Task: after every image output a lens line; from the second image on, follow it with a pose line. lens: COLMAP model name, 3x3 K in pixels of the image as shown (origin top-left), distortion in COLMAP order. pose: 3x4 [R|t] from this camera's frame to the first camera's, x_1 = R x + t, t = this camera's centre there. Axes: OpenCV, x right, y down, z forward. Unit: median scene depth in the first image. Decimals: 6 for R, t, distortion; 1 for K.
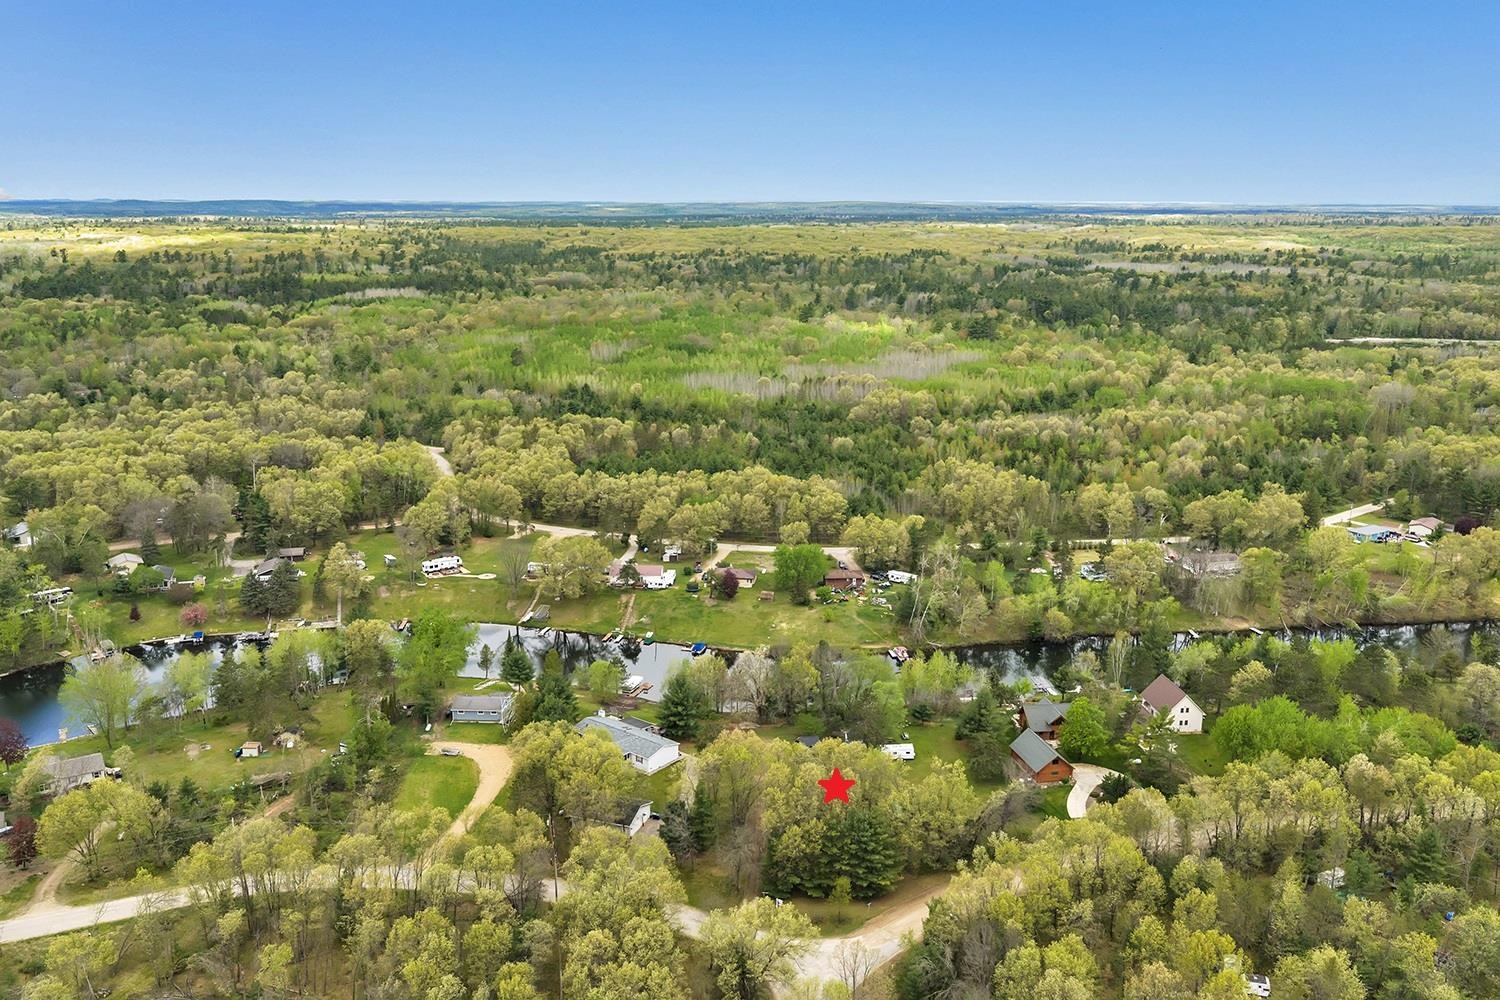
lens RADIAL K [[1283.1, 0, 750.0], [0, 1283.1, 500.0], [0, 0, 1]] dist [0.005112, -0.015439]
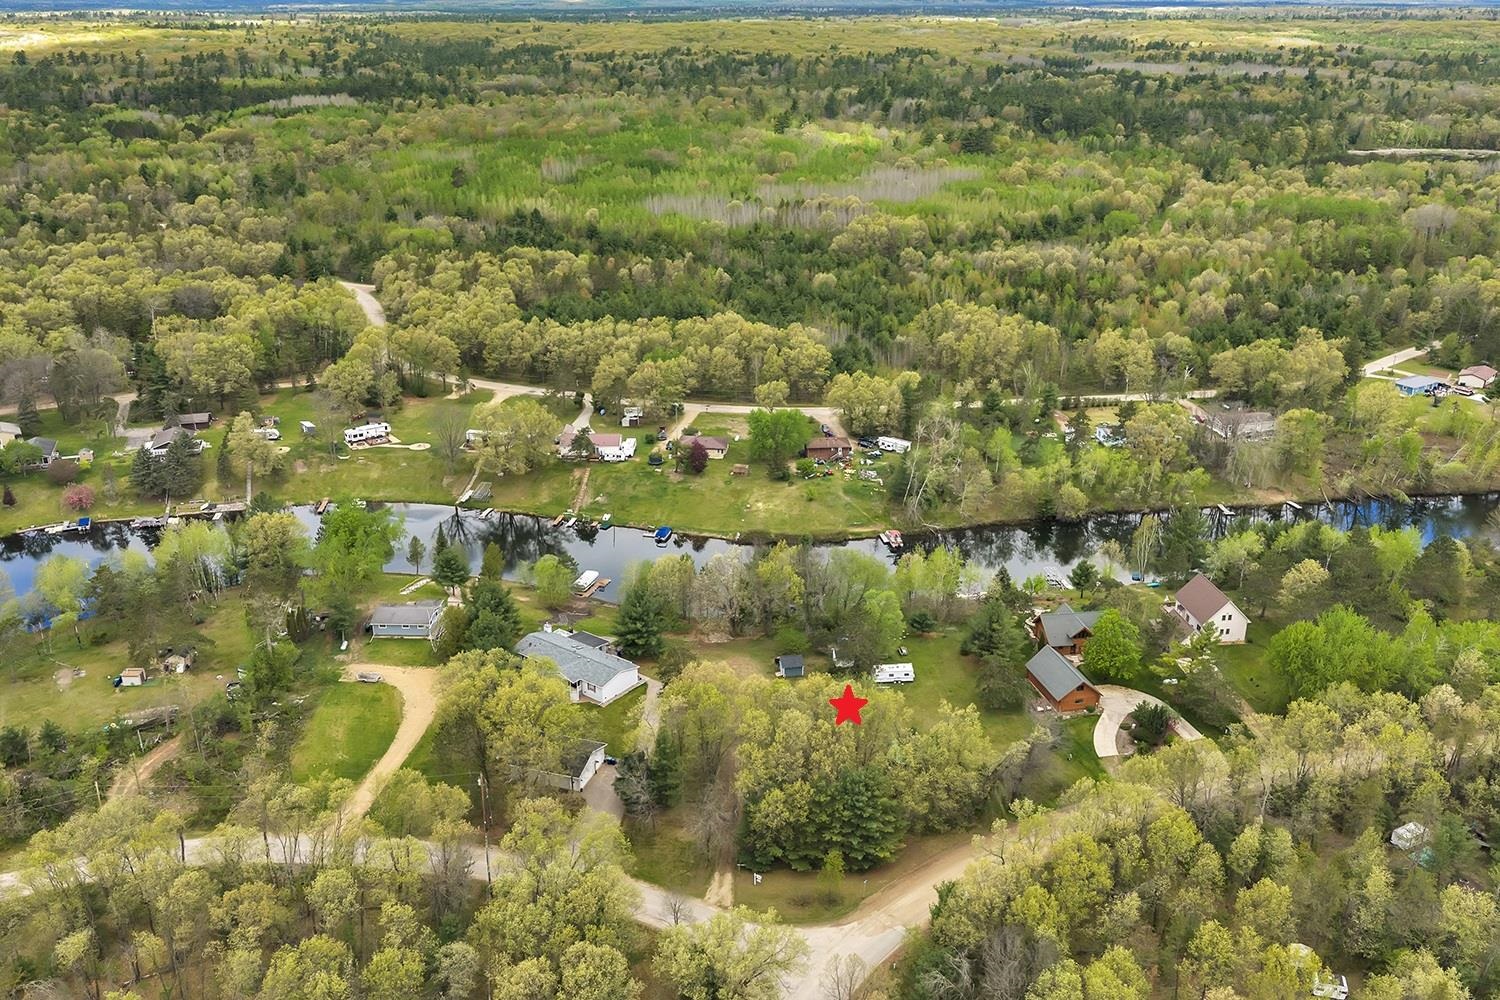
lens RADIAL K [[1283.1, 0, 750.0], [0, 1283.1, 500.0], [0, 0, 1]] dist [0.005112, -0.015439]
pose [[0.999764, -0.008638, 0.019917, 0.001631], [0.005584, 0.988878, 0.148622, -0.026894], [-0.020980, -0.148476, 0.988694, 0.102942]]
